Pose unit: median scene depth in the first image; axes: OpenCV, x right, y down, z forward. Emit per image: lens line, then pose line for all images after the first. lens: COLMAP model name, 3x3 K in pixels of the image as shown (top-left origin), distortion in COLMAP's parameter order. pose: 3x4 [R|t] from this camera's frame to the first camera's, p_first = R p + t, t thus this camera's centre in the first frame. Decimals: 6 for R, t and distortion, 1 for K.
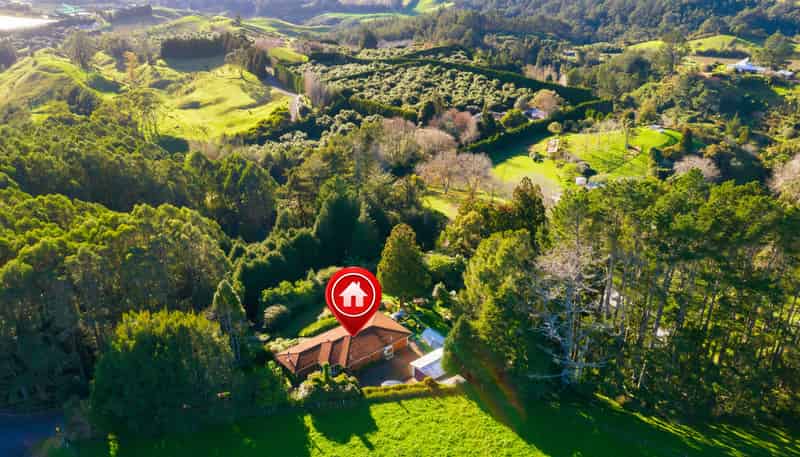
lens RADIAL K [[625.1, 0, 400.0], [0, 625.1, 228.5], [0, 0, 1]] dist [-0.026540, 0.003612]
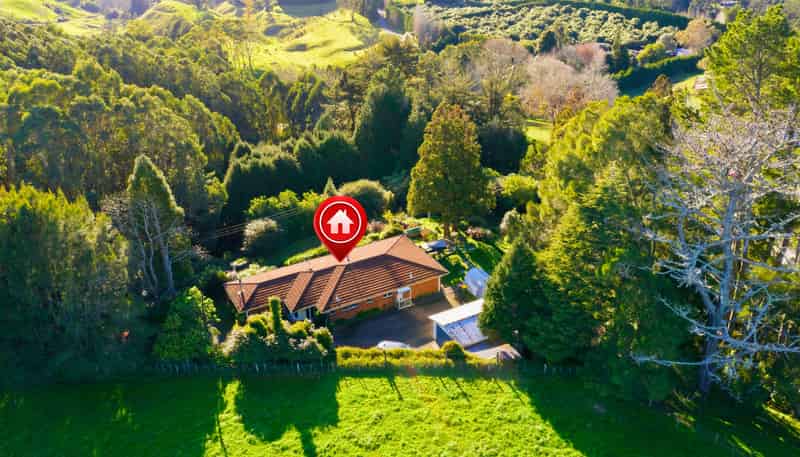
lens RADIAL K [[625.1, 0, 400.0], [0, 625.1, 228.5], [0, 0, 1]] dist [-0.026540, 0.003612]
pose [[0.978732, 0.072326, -0.191972, 0.074413], [-0.064260, 0.996782, 0.047922, 0.082019], [0.194820, -0.034567, 0.980230, 0.322239]]
